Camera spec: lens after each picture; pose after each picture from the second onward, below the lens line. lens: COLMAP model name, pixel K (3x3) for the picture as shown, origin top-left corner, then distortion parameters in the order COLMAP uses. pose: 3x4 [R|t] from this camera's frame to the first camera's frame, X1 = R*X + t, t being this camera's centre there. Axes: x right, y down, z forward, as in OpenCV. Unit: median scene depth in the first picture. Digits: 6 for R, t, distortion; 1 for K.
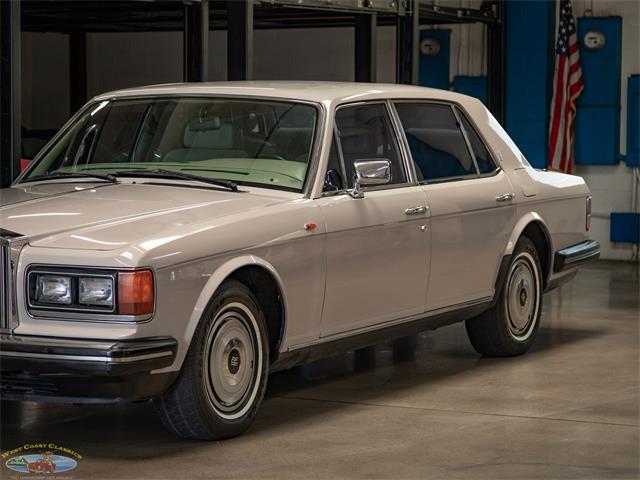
lens RADIAL K [[2109.3, 0, 318.5], [0, 2109.3, 239.0], [0, 0, 1]] dist [-0.015980, 0.240639]
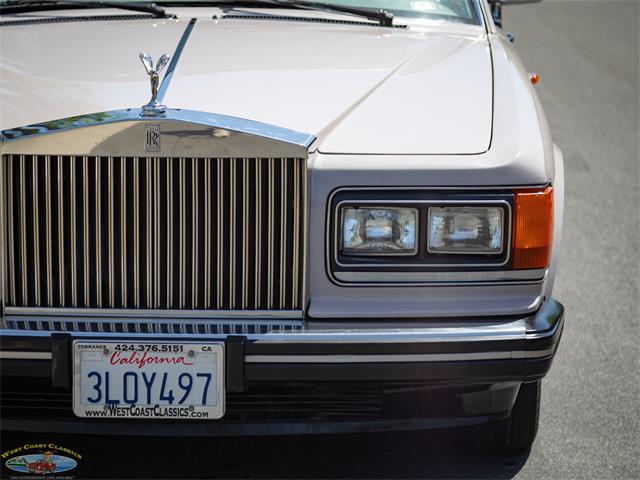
lens RADIAL K [[2109.3, 0, 318.5], [0, 2109.3, 239.0], [0, 0, 1]] dist [-0.015980, 0.240639]
pose [[0.892454, -0.080351, 0.443924, -0.356693], [0.031348, 0.992678, 0.116655, -0.035564], [-0.450047, -0.090193, 0.888438, 0.491335]]
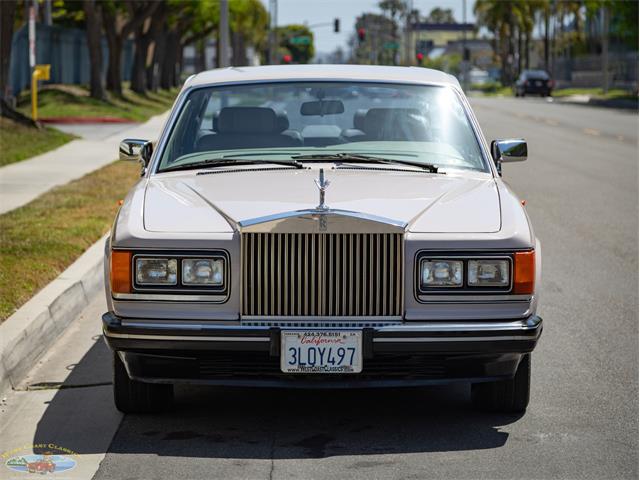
lens RADIAL K [[2109.3, 0, 318.5], [0, 2109.3, 239.0], [0, 0, 1]] dist [-0.015980, 0.240639]
pose [[0.888128, -0.046018, 0.457287, -0.598949], [0.041046, 0.998941, 0.020808, -0.015077], [-0.457760, 0.000290, 0.889076, 0.120923]]
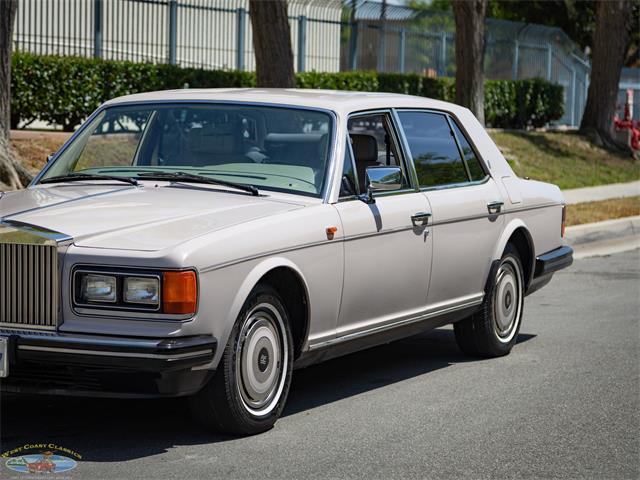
lens RADIAL K [[2109.3, 0, 318.5], [0, 2109.3, 239.0], [0, 0, 1]] dist [-0.015980, 0.240639]
pose [[0.998284, 0.012428, 0.057219, -0.072387], [-0.012359, 0.999922, -0.001550, 0.000055], [-0.057234, 0.000841, 0.998360, -0.036330]]
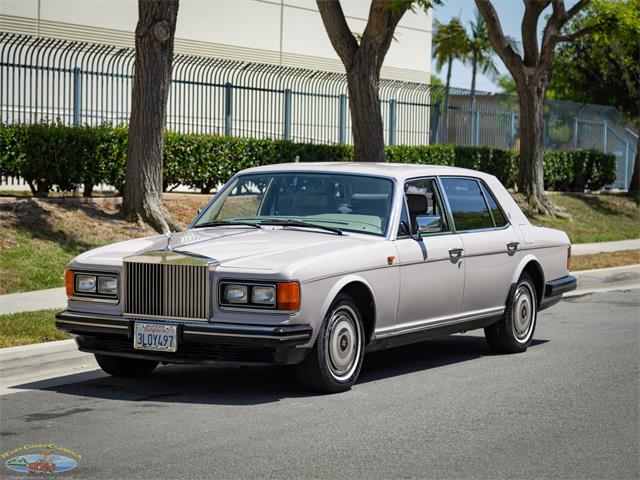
lens RADIAL K [[1932.4, 0, 320.7], [0, 1932.4, 240.6], [0, 0, 1]] dist [-0.032581, 0.661208]
pose [[0.999898, 0.013769, 0.003807, -0.063186], [-0.013656, 0.999506, -0.028322, 0.022648], [-0.004195, 0.028267, 0.999592, -0.427300]]
